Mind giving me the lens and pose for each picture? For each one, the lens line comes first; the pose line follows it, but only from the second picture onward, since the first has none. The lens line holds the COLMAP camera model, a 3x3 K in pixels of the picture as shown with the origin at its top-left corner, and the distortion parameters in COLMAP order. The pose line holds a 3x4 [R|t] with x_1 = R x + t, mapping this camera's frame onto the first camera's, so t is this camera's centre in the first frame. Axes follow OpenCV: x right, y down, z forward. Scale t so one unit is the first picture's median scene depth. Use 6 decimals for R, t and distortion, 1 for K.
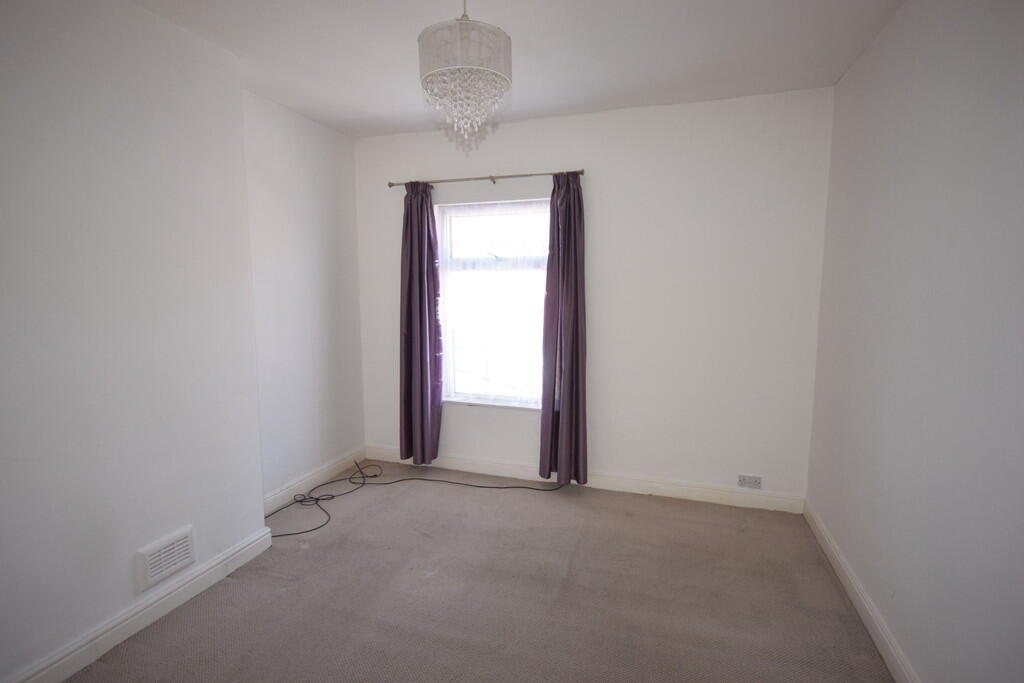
lens RADIAL K [[519.9, 0, 516.0], [0, 519.9, 339.5], [0, 0, 1]] dist [0.005709, 0.002428]
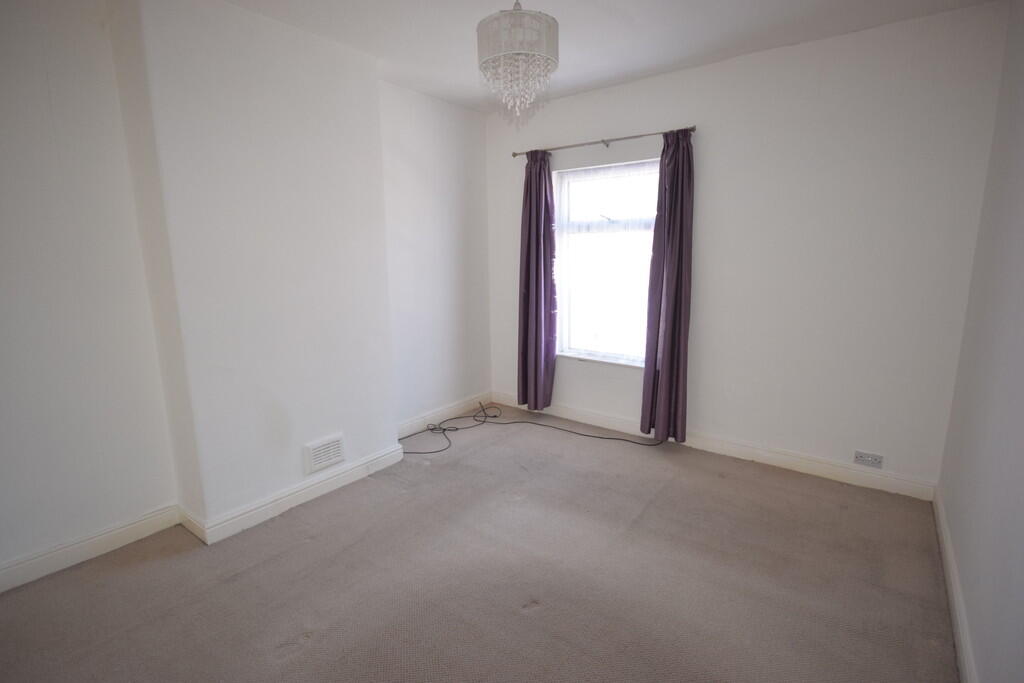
lens RADIAL K [[519.9, 0, 515.9], [0, 519.9, 342.8], [0, 0, 1]] dist [0.005709, 0.002428]
pose [[0.945575, 0.049780, -0.321575, 0.143805], [-0.025881, 0.996604, 0.078173, 0.011301], [0.324374, -0.065596, 0.943652, -0.058097]]
